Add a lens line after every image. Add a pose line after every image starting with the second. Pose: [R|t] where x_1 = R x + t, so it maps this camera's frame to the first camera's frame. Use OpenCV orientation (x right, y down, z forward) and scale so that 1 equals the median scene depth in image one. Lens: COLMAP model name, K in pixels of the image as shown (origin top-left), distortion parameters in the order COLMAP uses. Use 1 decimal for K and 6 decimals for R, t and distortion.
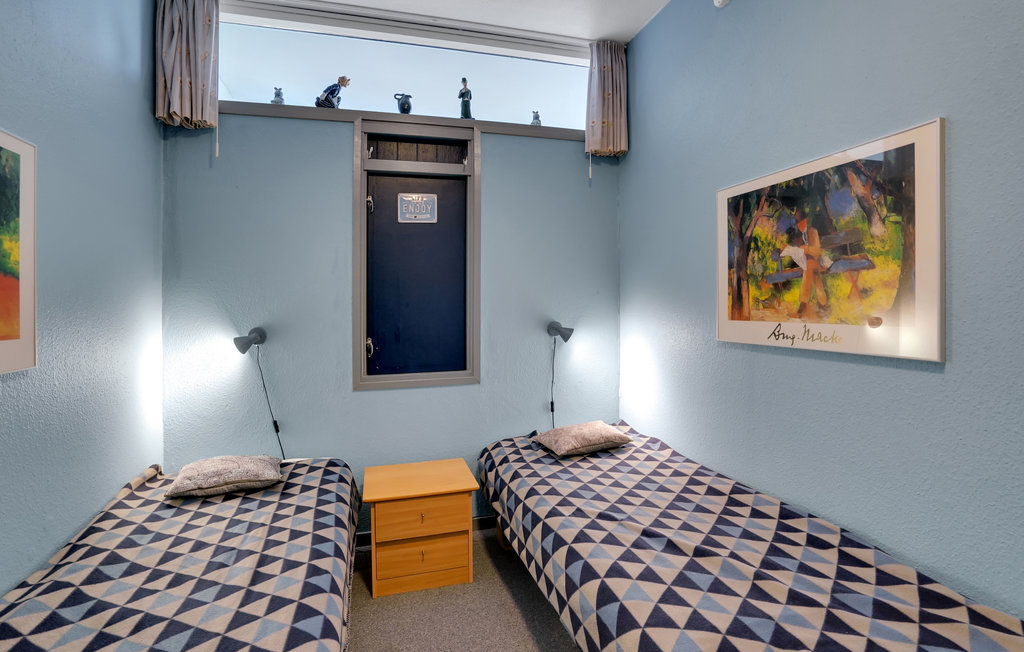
lens RADIAL K [[485.9, 0, 509.9], [0, 485.9, 308.8], [0, 0, 1]] dist [-0.045433, 0.001032]
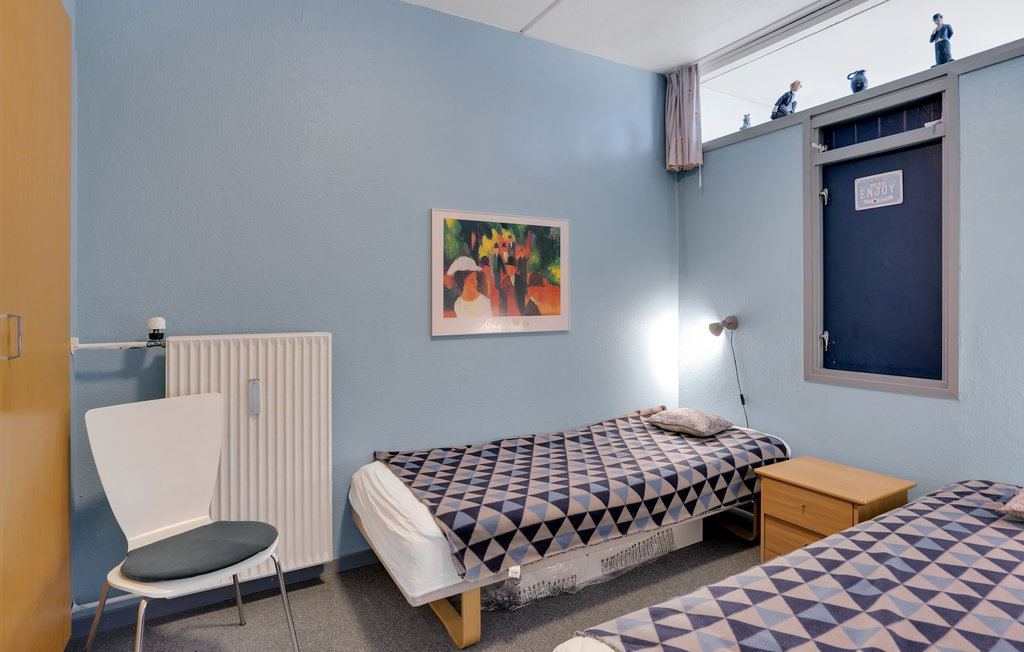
lens RADIAL K [[530.7, 0, 511.4], [0, 530.7, 298.5], [0, 0, 1]] dist [-0.000248, -0.000308]
pose [[0.245747, 0.006608, -0.969311, 0.631229], [-0.000198, 0.999977, 0.006767, -0.015203], [0.969334, -0.001471, 0.245743, 0.104949]]
